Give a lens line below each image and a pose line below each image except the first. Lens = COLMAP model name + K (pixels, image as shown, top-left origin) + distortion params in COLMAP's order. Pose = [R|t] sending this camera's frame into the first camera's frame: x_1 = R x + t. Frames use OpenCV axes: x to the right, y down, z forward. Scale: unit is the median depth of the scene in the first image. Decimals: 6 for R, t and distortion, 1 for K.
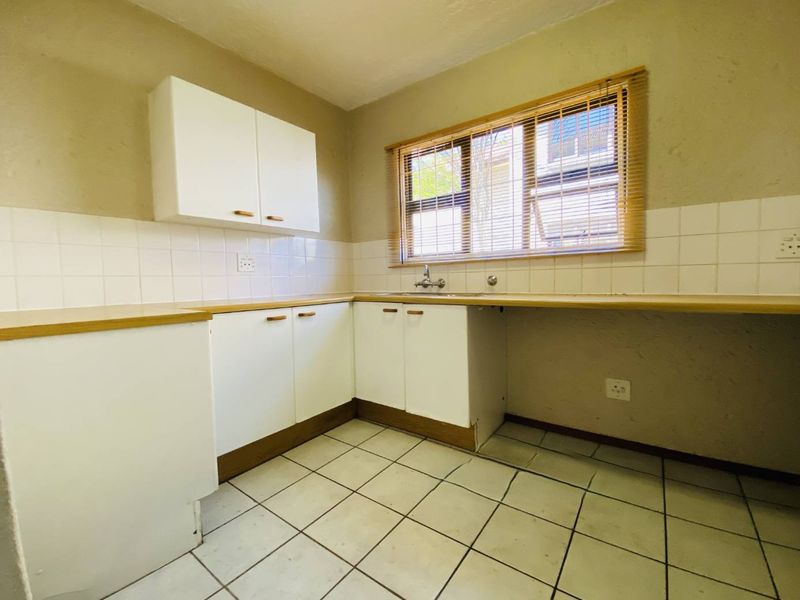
lens RADIAL K [[334.6, 0, 397.9], [0, 334.6, 299.7], [0, 0, 1]] dist [-0.013011, -0.001497]
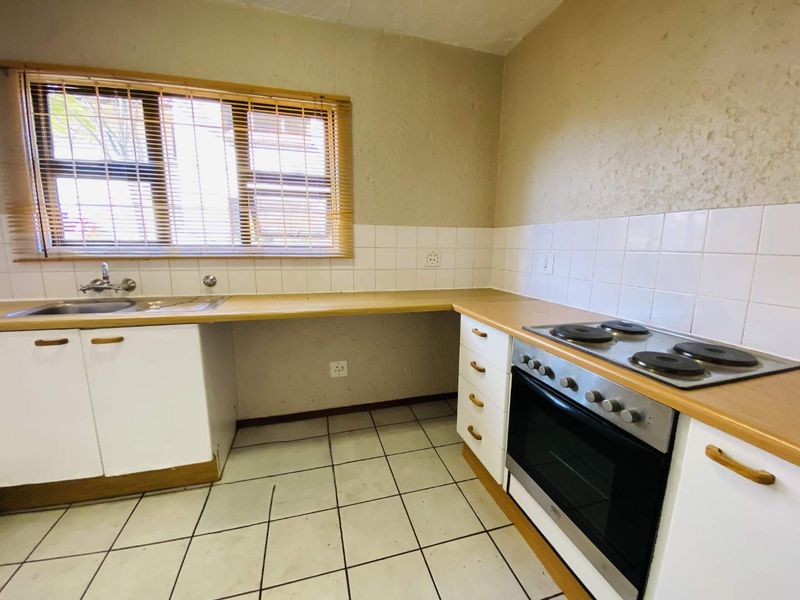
lens RADIAL K [[322.8, 0, 397.8], [0, 322.8, 301.0], [0, 0, 1]] dist [0.004434, -0.009796]
pose [[0.601274, -0.114546, 0.790790, -0.100784], [0.032572, 0.992362, 0.118978, -0.098128], [-0.798378, -0.045781, 0.600413, 0.112719]]
